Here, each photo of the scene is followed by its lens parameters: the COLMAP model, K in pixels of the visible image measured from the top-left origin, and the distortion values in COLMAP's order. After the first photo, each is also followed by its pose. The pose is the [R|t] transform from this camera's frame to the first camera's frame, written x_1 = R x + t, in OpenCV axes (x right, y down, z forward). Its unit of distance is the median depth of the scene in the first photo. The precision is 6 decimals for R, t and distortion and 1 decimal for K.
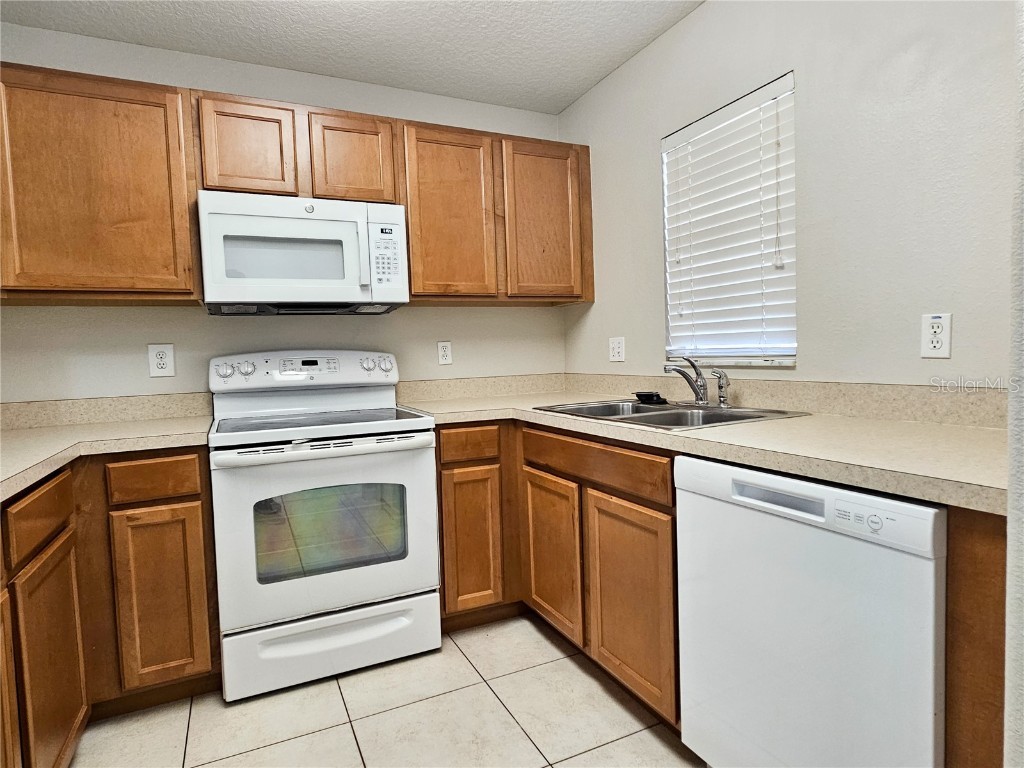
lens RADIAL K [[574.9, 0, 513.7], [0, 574.9, 386.1], [0, 0, 1]] dist [-0.008205, 0.005355]
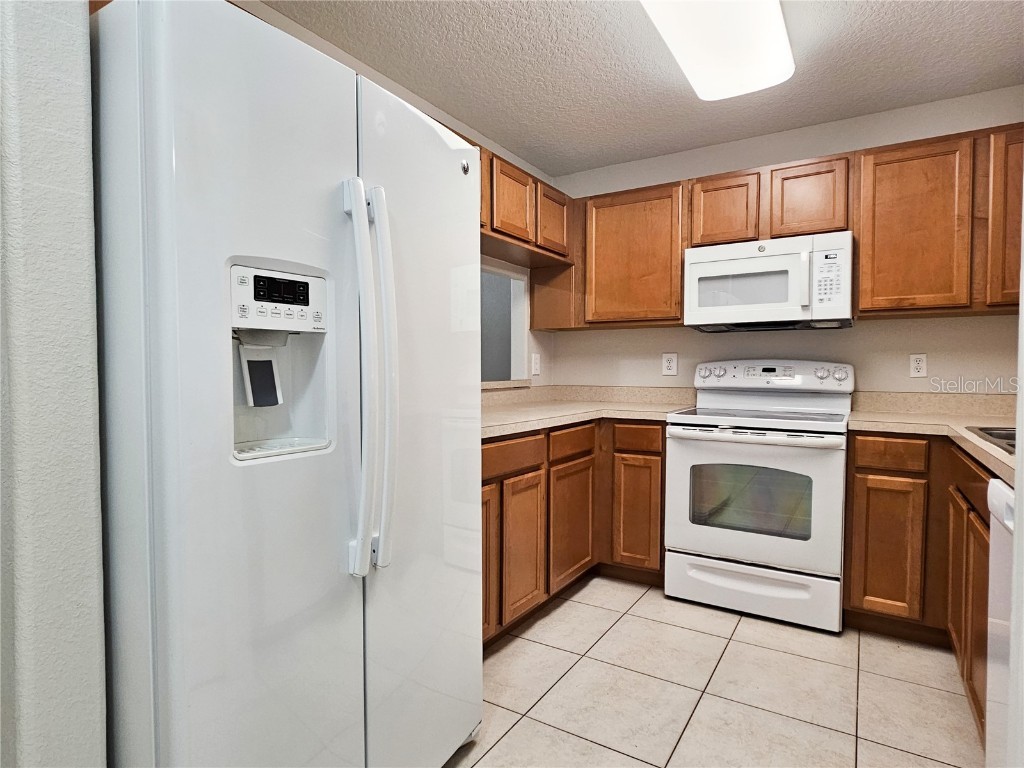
lens RADIAL K [[574.9, 0, 510.5], [0, 574.9, 385.7], [0, 0, 1]] dist [-0.008205, 0.005355]
pose [[0.536479, 0.061796, -0.841648, 0.425628], [-0.070582, 0.997107, 0.028221, -0.002852], [0.840957, 0.044265, 0.539288, -0.137840]]
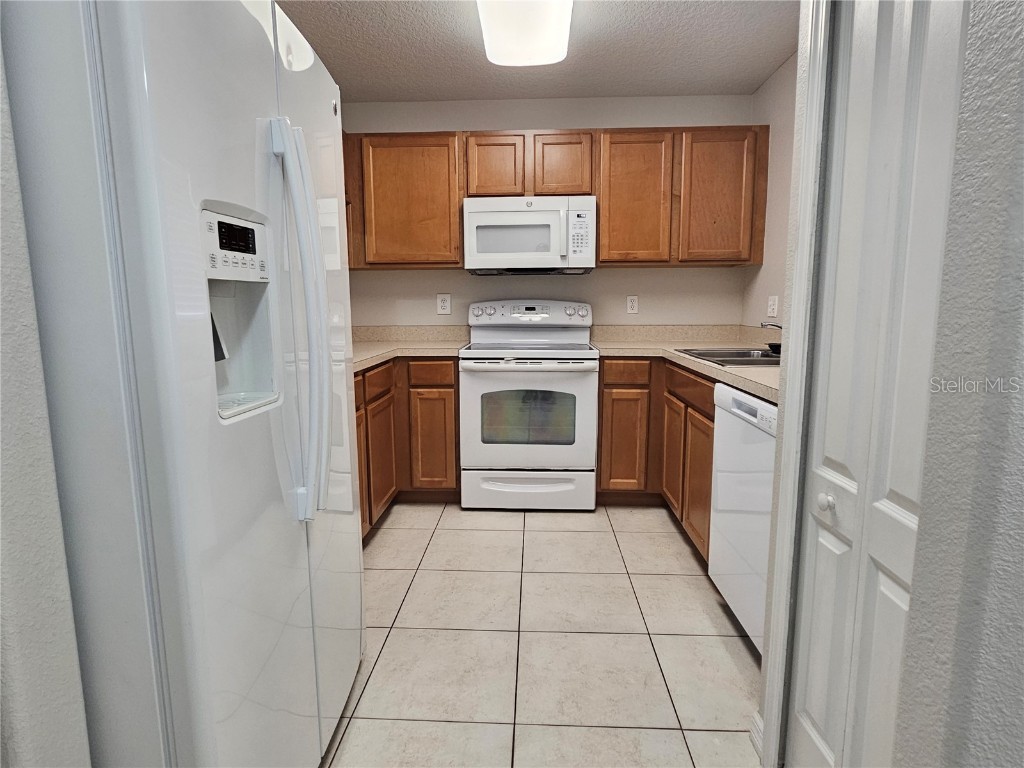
lens RADIAL K [[574.9, 0, 513.9], [0, 574.9, 387.0], [0, 0, 1]] dist [-0.008205, 0.005355]
pose [[0.883653, 0.096977, -0.457988, 0.325210], [-0.053159, 0.992767, 0.107648, 0.001308], [0.465115, -0.070777, 0.882416, -0.349310]]
